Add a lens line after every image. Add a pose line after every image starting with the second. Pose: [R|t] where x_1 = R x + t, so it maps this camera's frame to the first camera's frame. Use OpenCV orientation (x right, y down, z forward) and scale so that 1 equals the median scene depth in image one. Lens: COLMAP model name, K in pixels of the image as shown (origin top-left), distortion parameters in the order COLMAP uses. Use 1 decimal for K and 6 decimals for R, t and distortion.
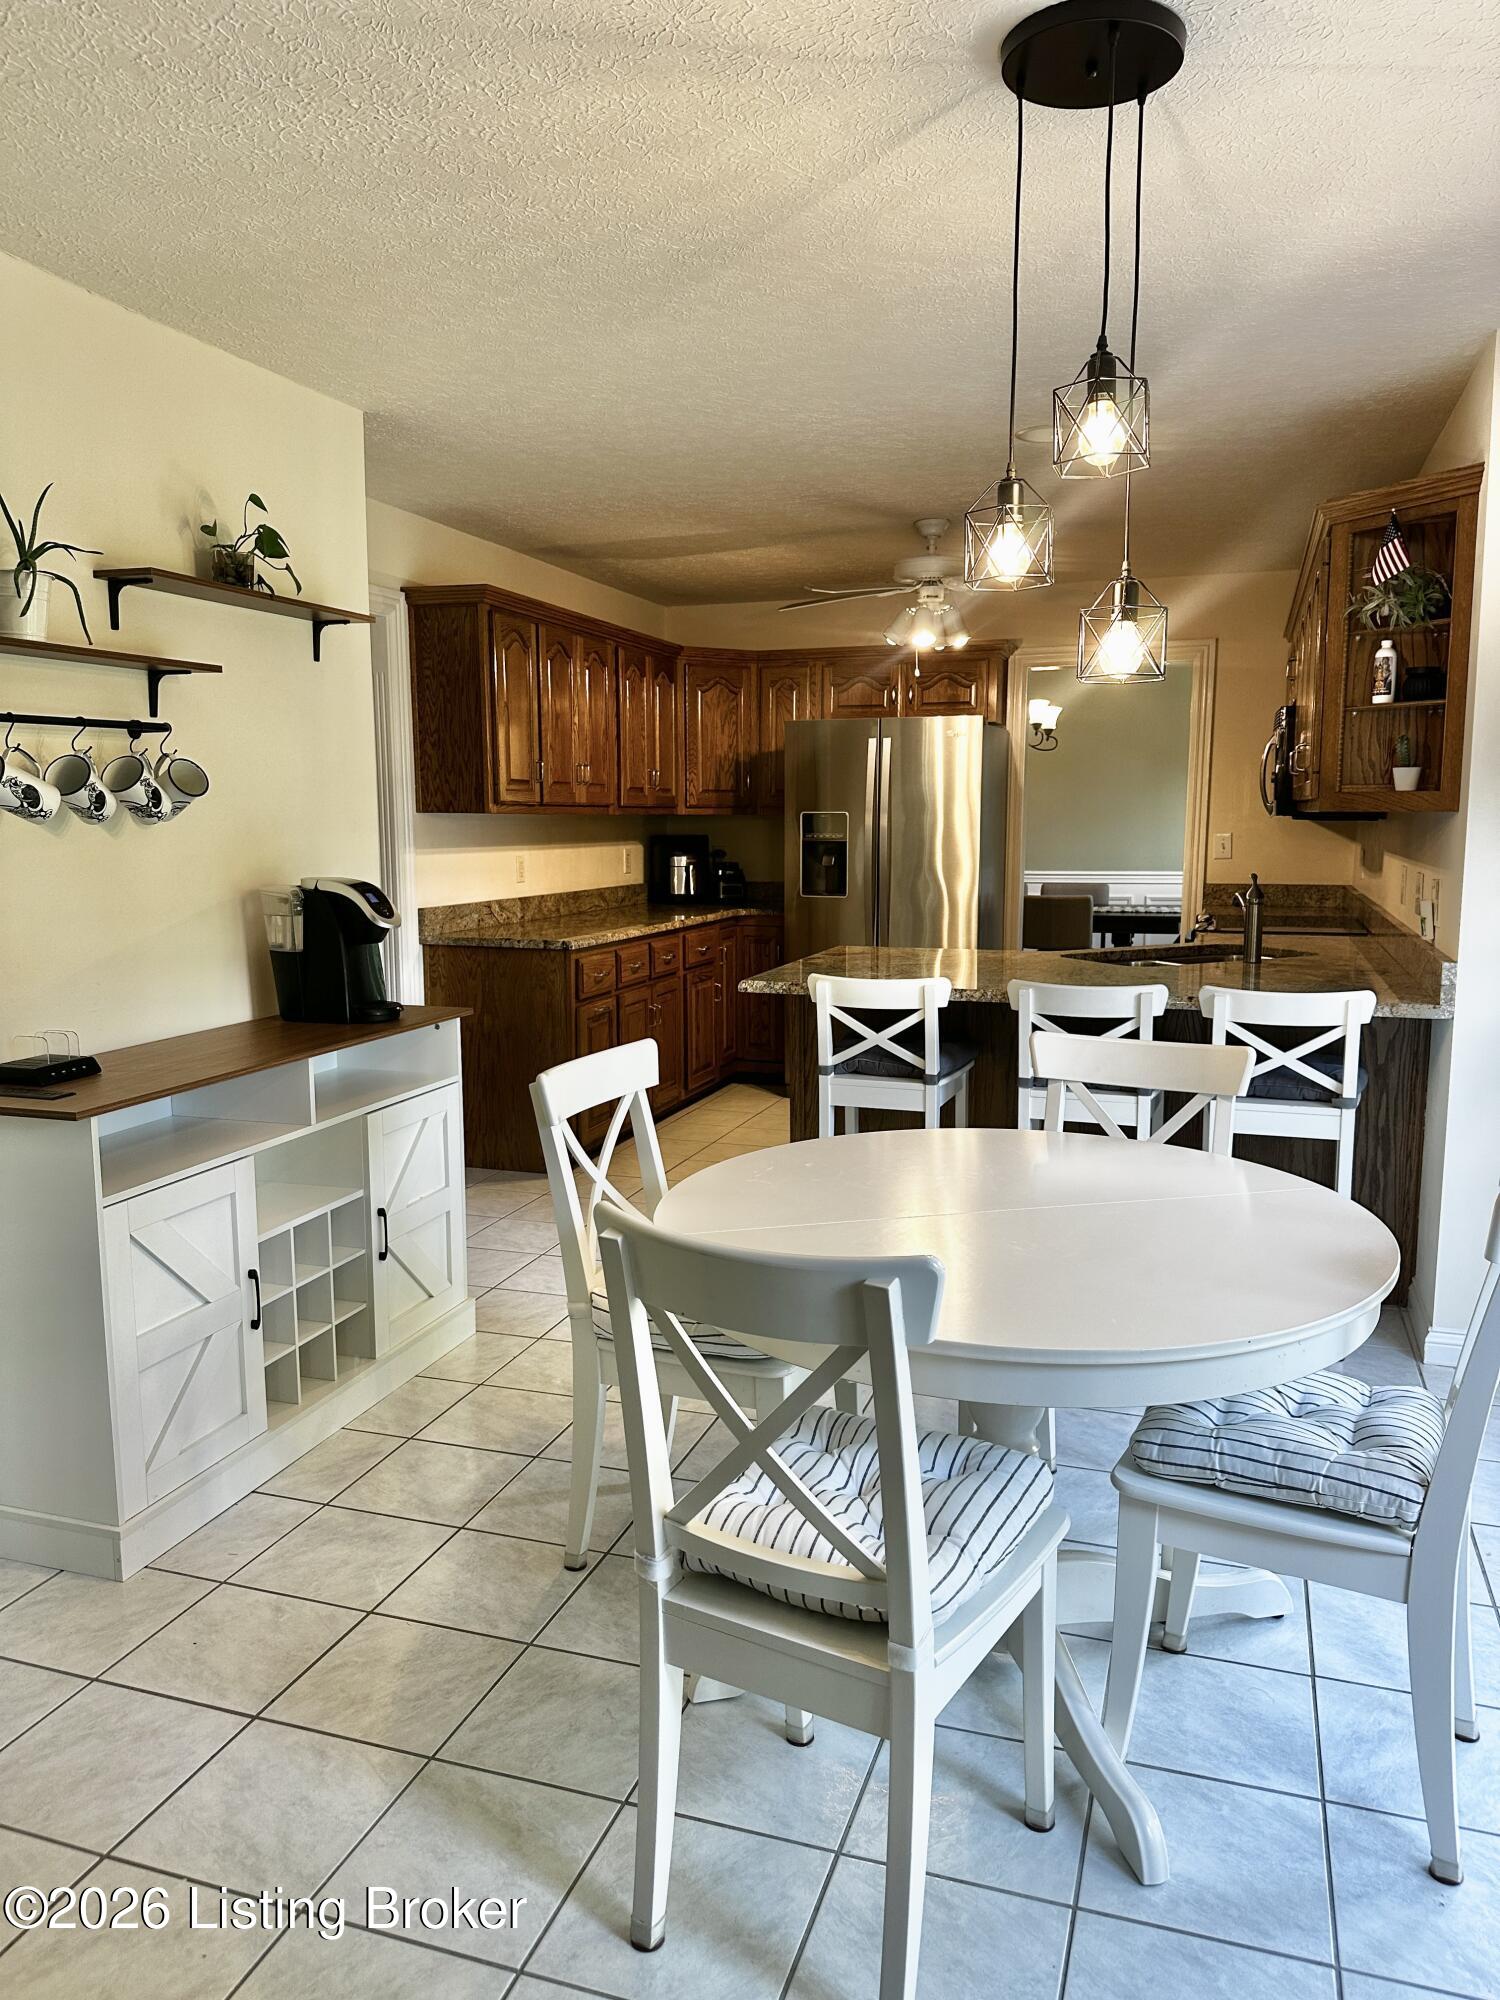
lens RADIAL K [[1441.1, 0, 756.8], [0, 1441.1, 1000.6], [0, 0, 1]] dist [0.024240, -0.003588]
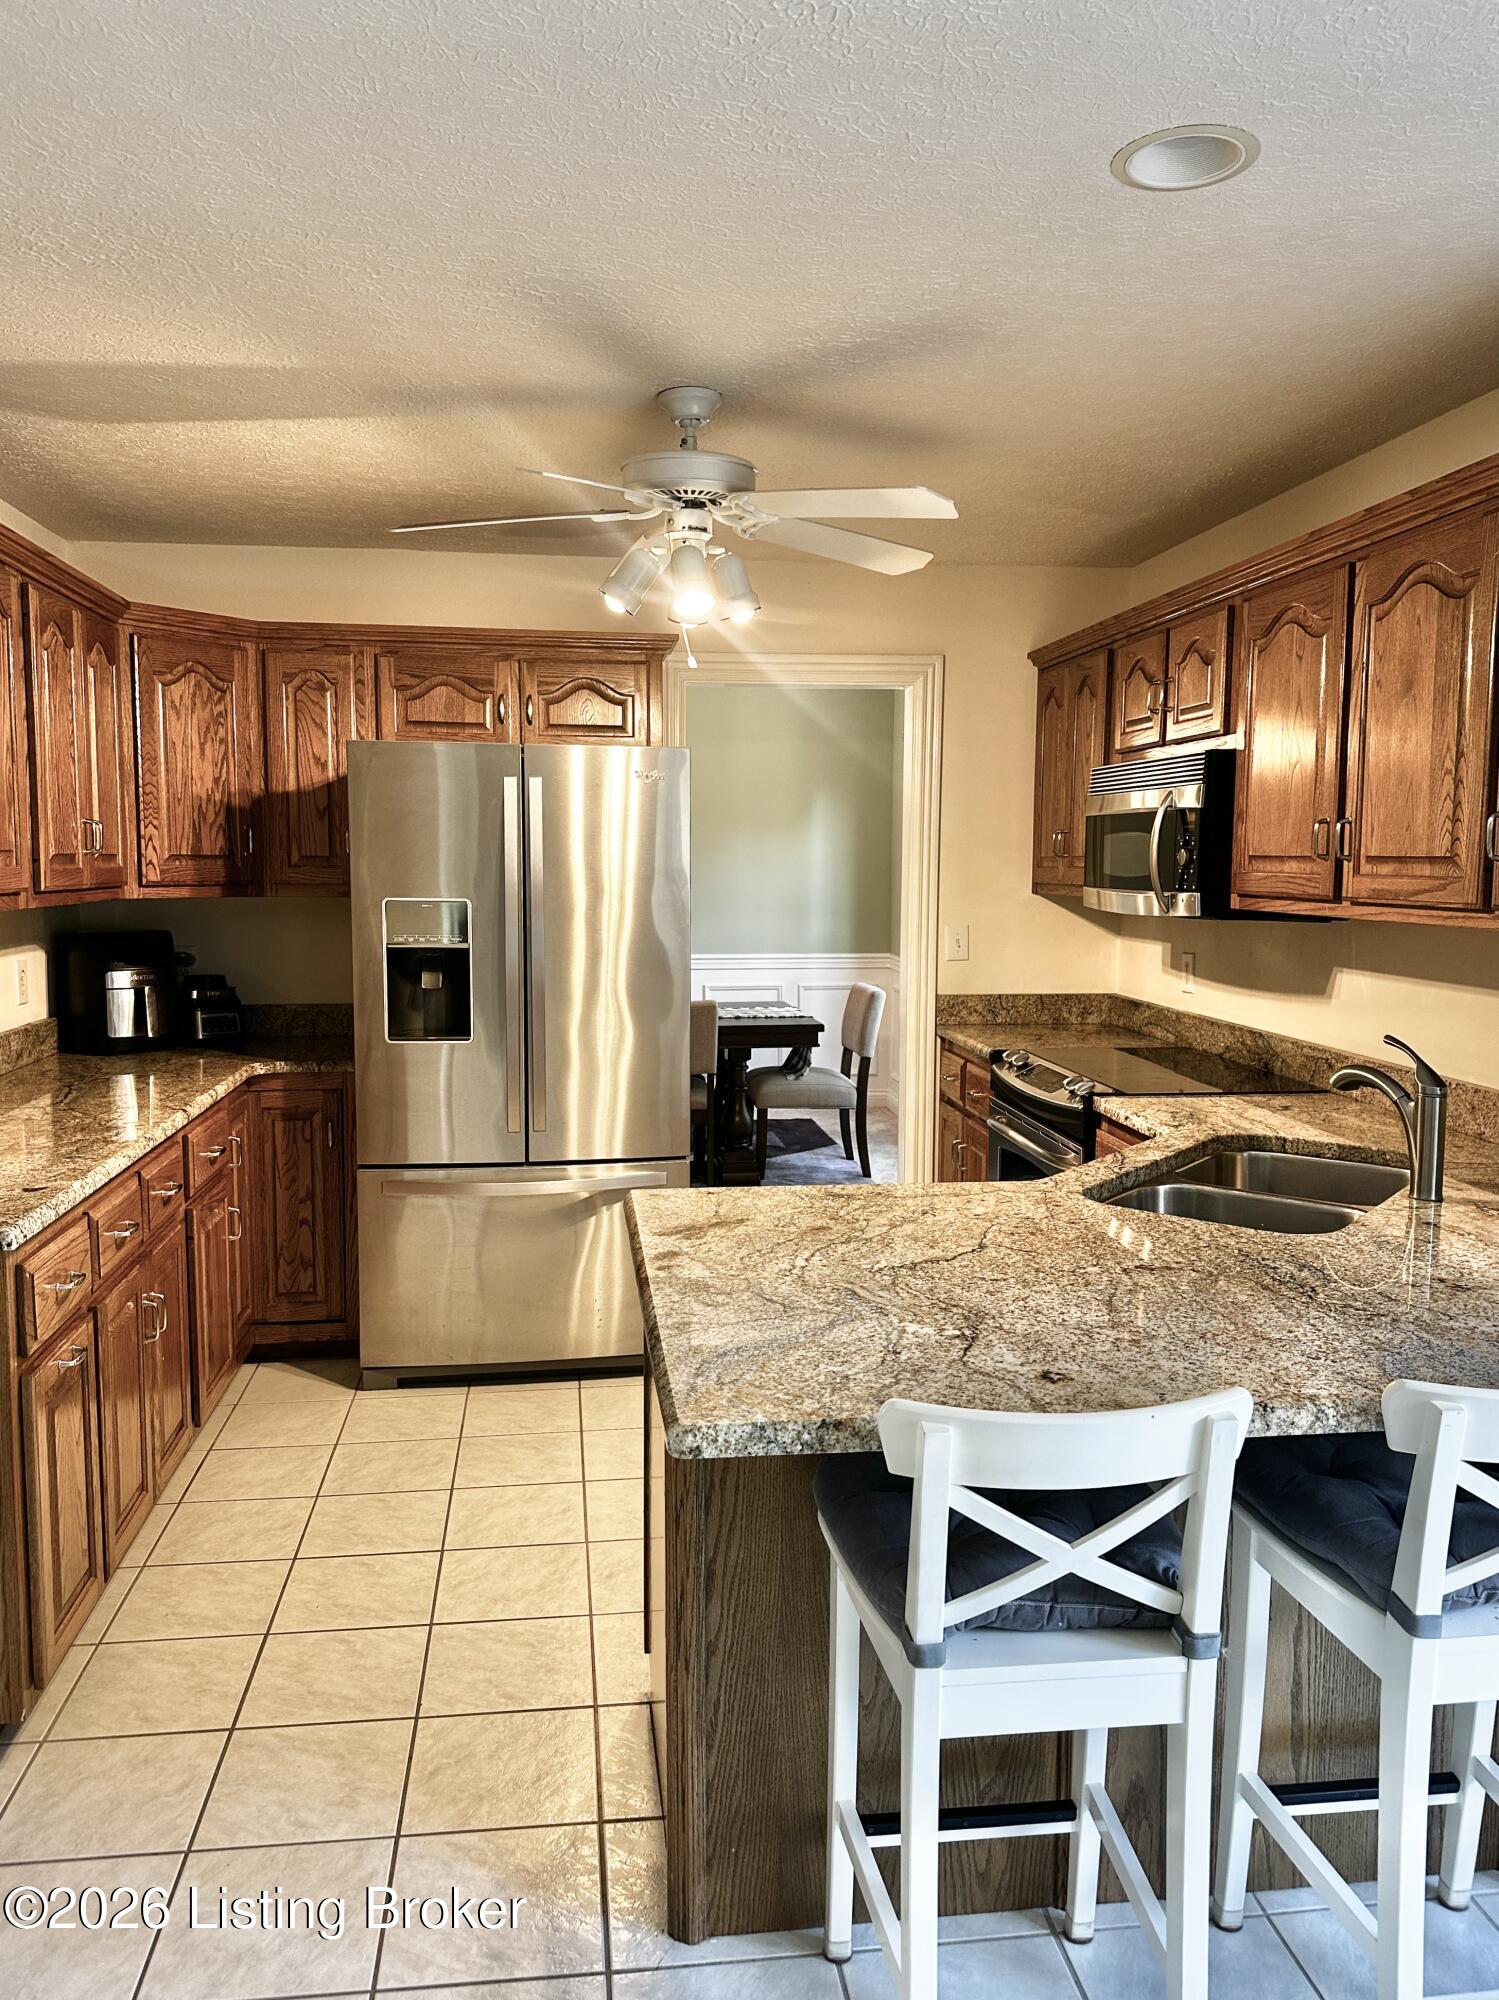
lens RADIAL K [[1441.1, 0, 736.7], [0, 1441.1, 998.5], [0, 0, 1]] dist [0.024240, -0.003588]
pose [[0.894851, -0.035205, 0.444974, -0.095252], [0.048065, 0.998688, -0.017646, -0.070040], [-0.443770, 0.037178, 0.895369, 0.397505]]
